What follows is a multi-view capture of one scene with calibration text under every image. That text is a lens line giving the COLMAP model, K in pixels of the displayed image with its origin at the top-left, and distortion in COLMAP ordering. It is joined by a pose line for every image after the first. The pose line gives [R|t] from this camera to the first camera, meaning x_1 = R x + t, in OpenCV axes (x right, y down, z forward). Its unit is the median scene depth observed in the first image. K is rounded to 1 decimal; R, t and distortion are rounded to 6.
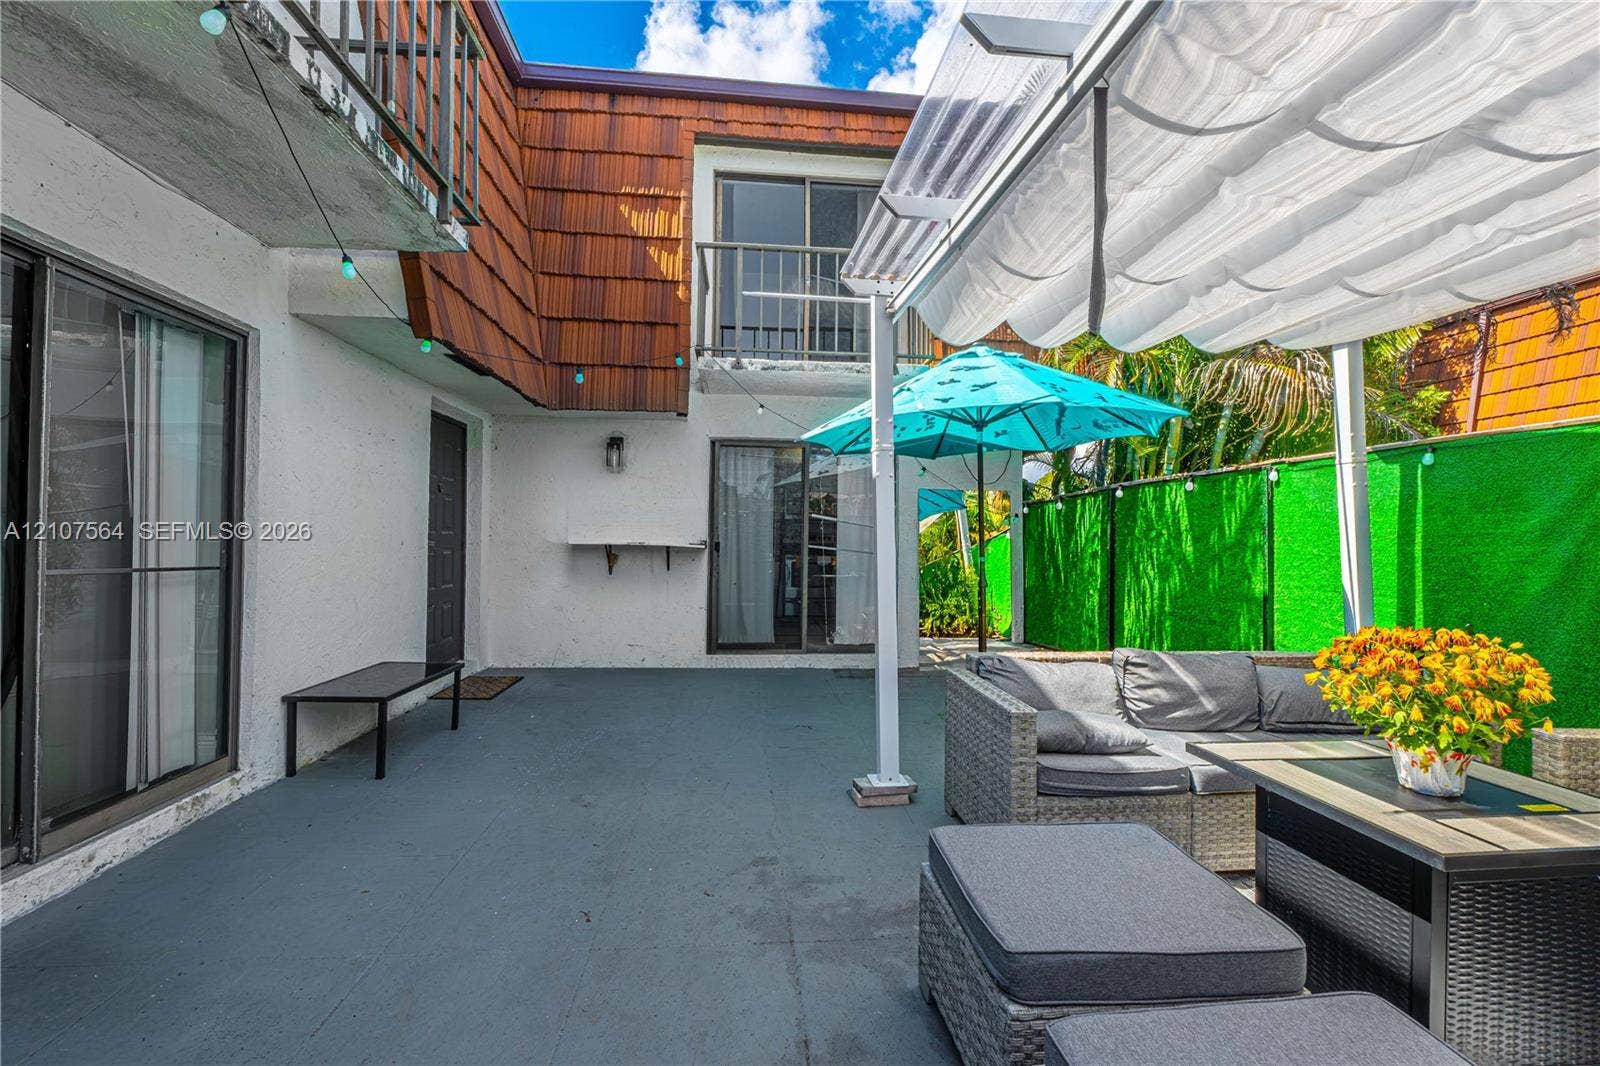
lens RADIAL K [[671.4, 0, 800.0], [0, 671.4, 533.0], [0, 0, 1]] dist [-0.001664, -0.000393]
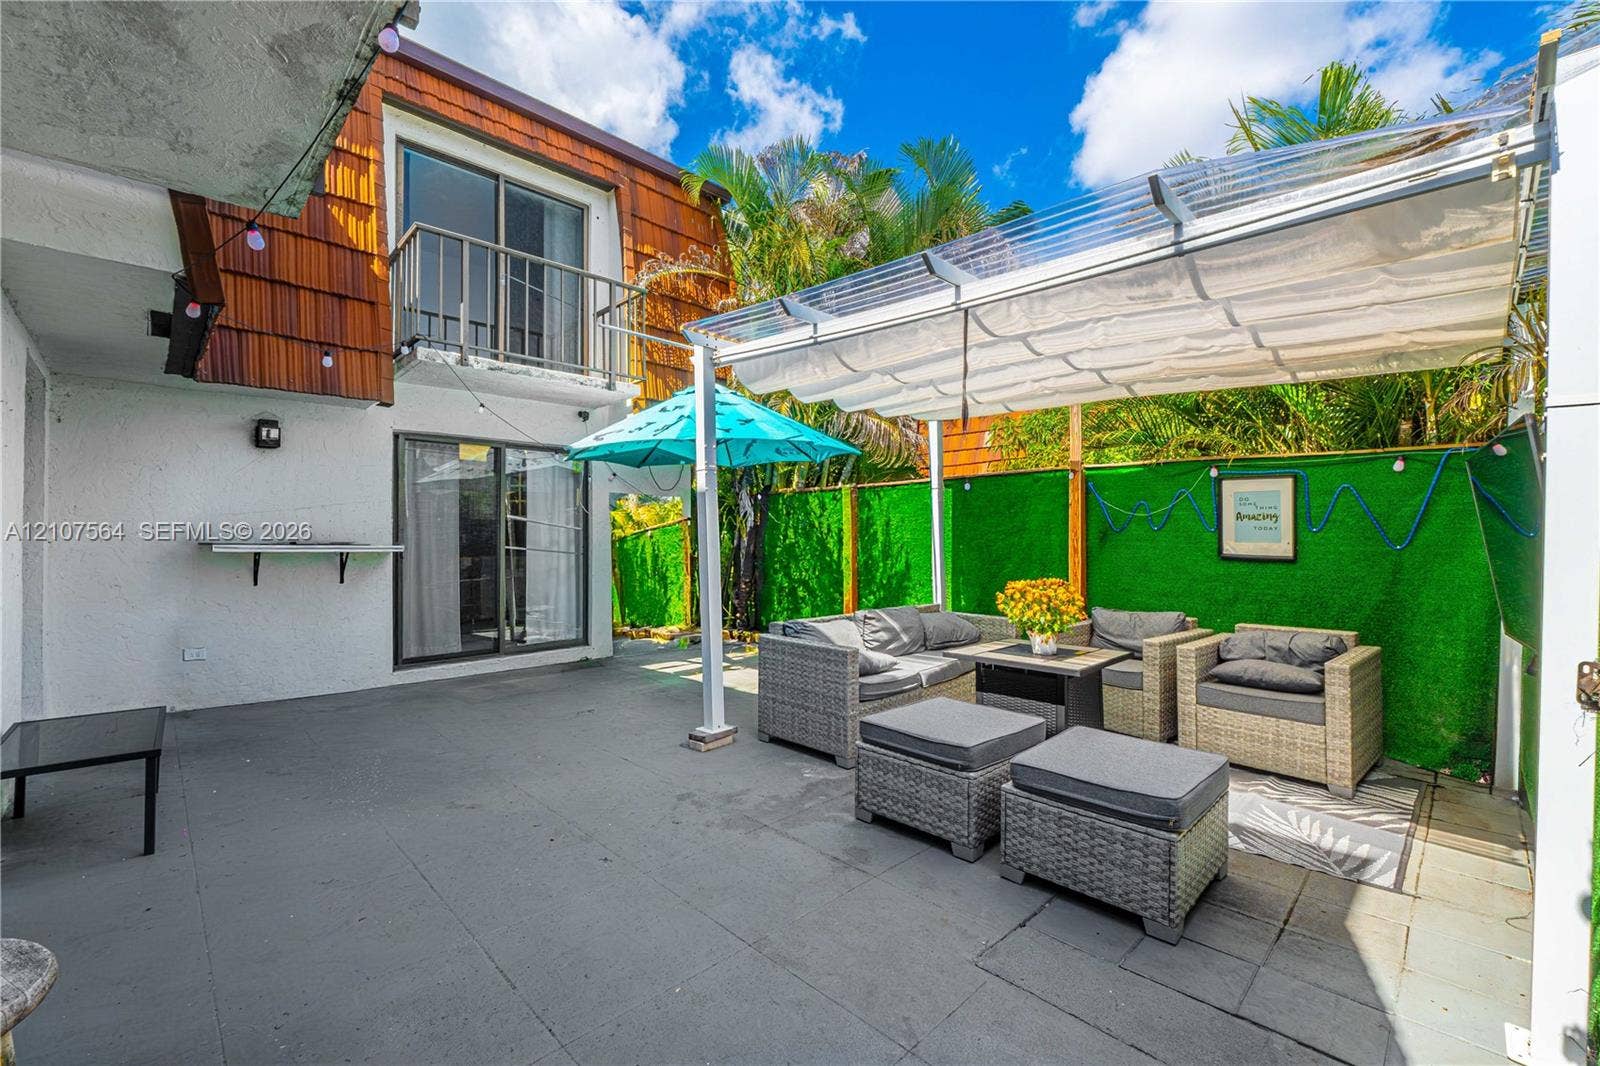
lens RADIAL K [[671.4, 0, 800.0], [0, 671.4, 533.0], [0, 0, 1]] dist [-0.001664, -0.000393]
pose [[0.777821, -0.008935, 0.628422, -0.320273], [0.005839, 0.999959, 0.006990, -0.006885], [-0.628458, -0.001768, 0.777841, -0.056126]]
